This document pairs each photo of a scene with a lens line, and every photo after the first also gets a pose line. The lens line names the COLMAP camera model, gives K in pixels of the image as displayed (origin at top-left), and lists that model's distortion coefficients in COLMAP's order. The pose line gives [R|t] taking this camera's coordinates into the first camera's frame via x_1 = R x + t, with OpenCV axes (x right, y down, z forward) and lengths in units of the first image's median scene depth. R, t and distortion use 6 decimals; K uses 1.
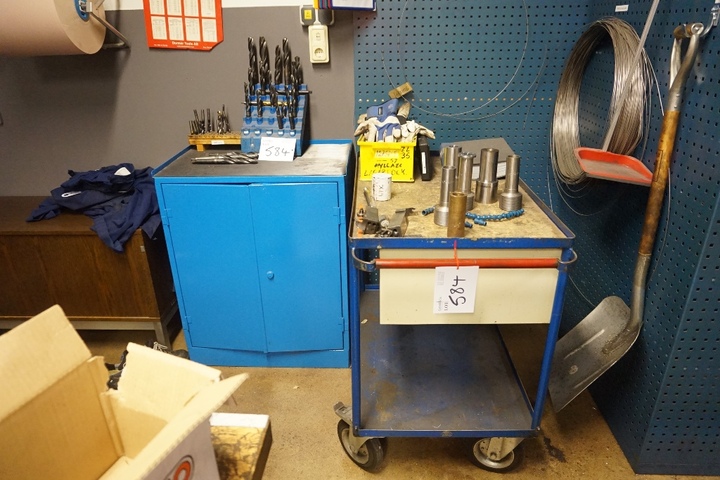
lens RADIAL K [[484.5, 0, 360.0], [0, 484.5, 240.0], [0, 0, 1]] dist [-0.052070, 0.043324]
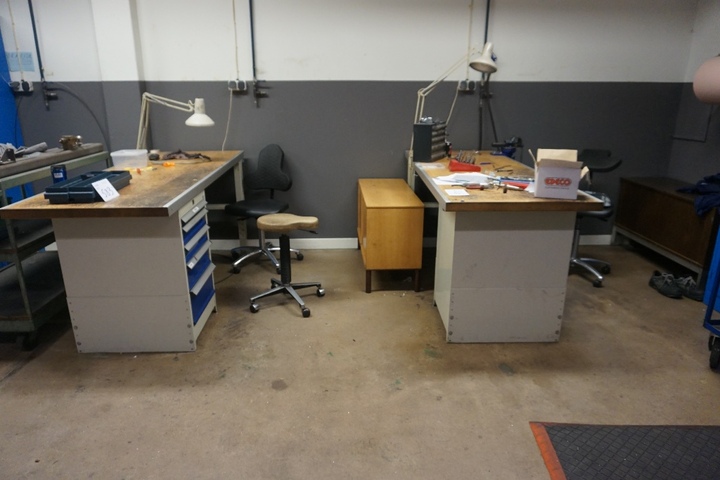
lens RADIAL K [[484.5, 0, 360.0], [0, 484.5, 240.0], [0, 0, 1]] dist [-0.052070, 0.043324]
pose [[0.068510, 0.315020, -0.946609, 1.032363], [-0.408067, 0.874684, 0.261550, 0.144305], [0.910378, 0.368361, 0.188473, -0.395153]]
